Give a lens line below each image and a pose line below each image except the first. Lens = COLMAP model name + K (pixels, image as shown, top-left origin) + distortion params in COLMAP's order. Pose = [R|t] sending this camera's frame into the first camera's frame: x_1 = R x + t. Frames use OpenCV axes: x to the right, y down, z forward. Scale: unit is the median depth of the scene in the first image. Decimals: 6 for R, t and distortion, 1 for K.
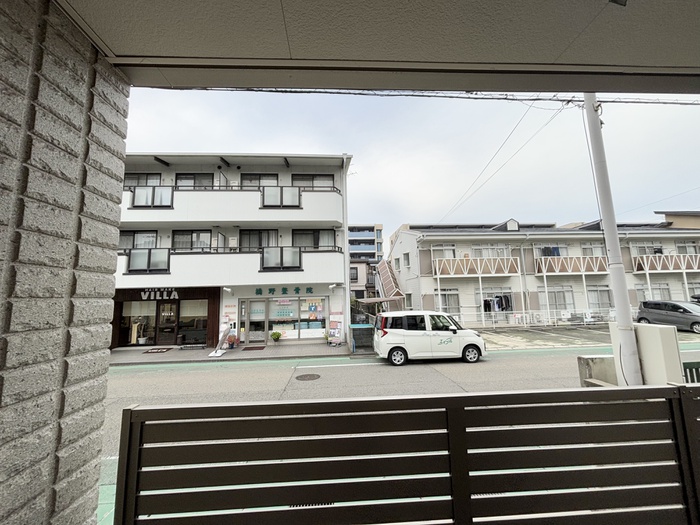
lens RADIAL K [[282.7, 0, 350.6], [0, 282.7, 262.3], [0, 0, 1]] dist [0.001459, -0.000192]
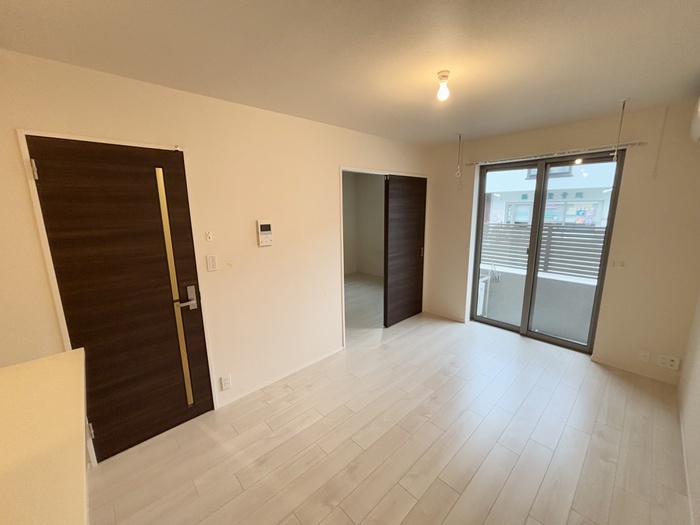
lens RADIAL K [[282.7, 0, 351.3], [0, 282.7, 261.7], [0, 0, 1]] dist [0.001459, -0.000192]
pose [[0.642270, 0.169670, -0.747463, 0.133376], [0.088517, 0.952248, 0.292215, -0.045055], [0.761350, -0.253844, 0.596581, -0.309477]]
